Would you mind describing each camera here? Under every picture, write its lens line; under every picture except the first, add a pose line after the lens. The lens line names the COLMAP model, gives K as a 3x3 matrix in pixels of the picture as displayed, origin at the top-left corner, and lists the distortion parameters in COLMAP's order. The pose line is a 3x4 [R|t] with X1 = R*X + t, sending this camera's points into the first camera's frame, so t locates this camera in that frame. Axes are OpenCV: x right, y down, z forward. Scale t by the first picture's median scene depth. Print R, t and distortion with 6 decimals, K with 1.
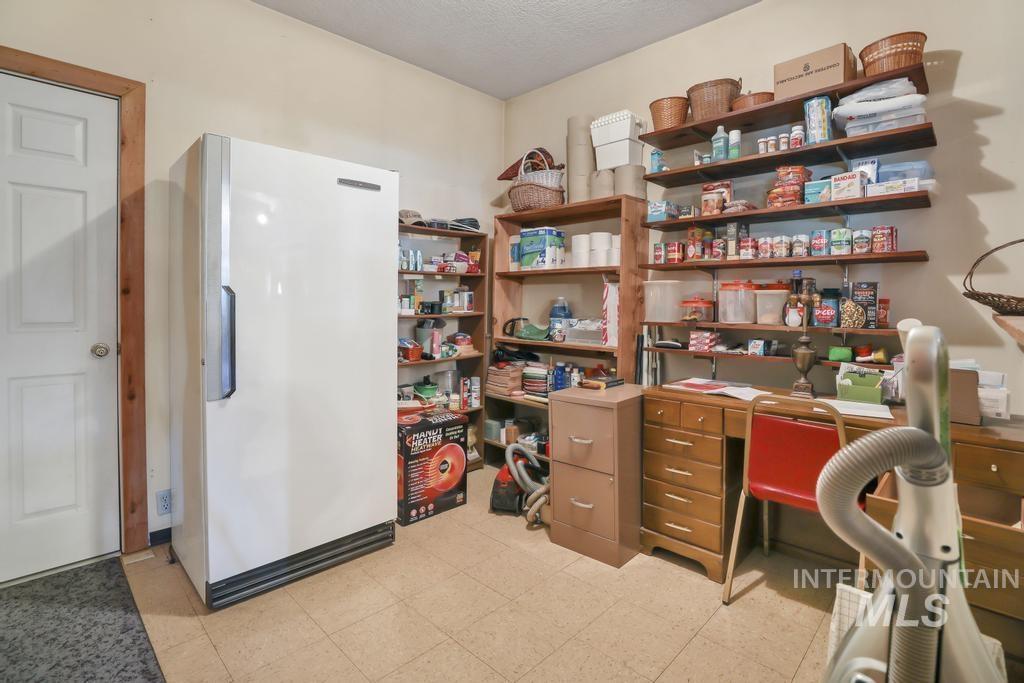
lens RADIAL K [[482.5, 0, 511.1], [0, 482.5, 311.2], [0, 0, 1]] dist [-0.039322, 0.012091]
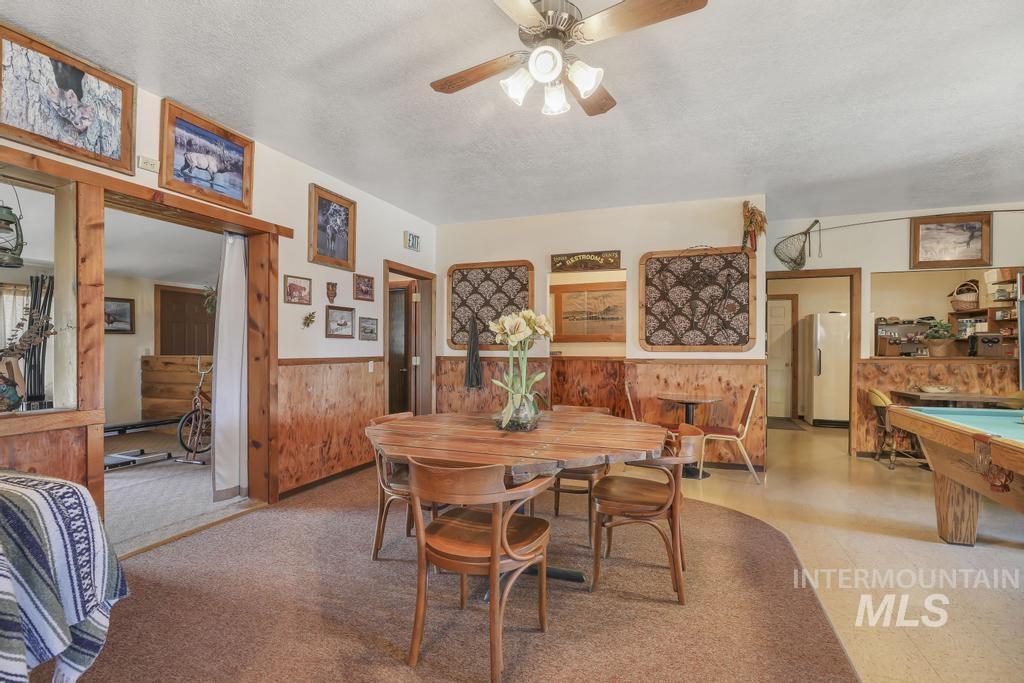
lens RADIAL K [[476.1, 0, 511.3], [0, 476.1, 339.1], [0, 0, 1]] dist [-0.039004, 0.011597]
pose [[0.399042, -0.018533, -0.916745, 1.766973], [-0.020131, 0.999378, -0.028966, 0.030714], [0.916712, 0.030014, 0.398421, -2.617330]]
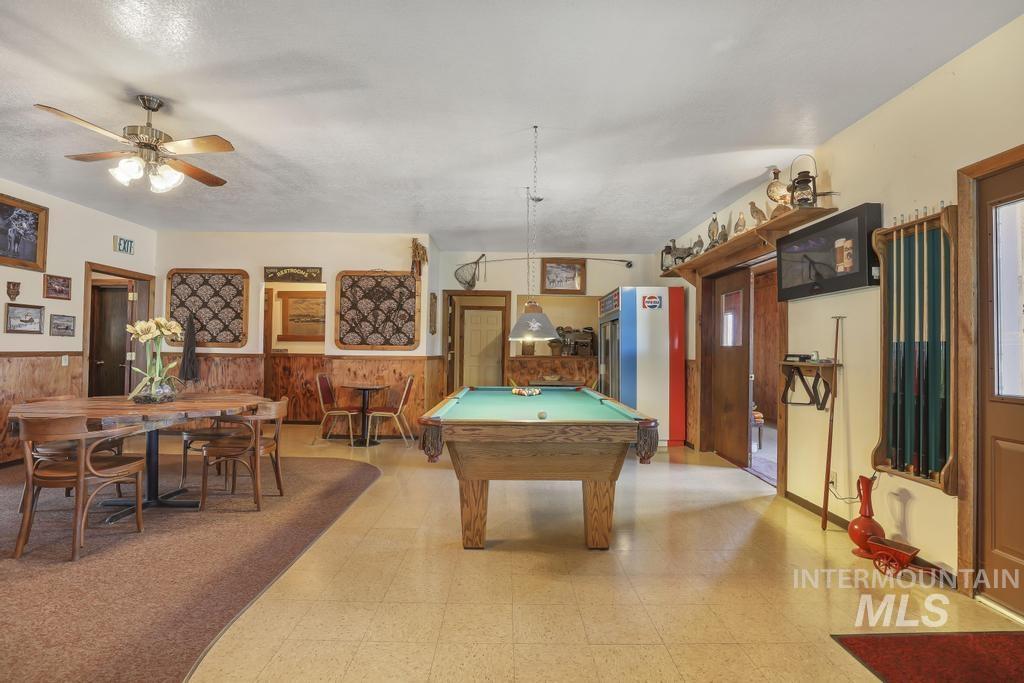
lens RADIAL K [[476.1, 0, 511.3], [0, 476.1, 339.1], [0, 0, 1]] dist [-0.039004, 0.011597]
pose [[0.702351, -0.008155, -0.711784, 2.727502], [-0.026988, 0.998910, -0.038076, 0.028811], [0.711319, 0.045952, 0.701366, -2.374824]]
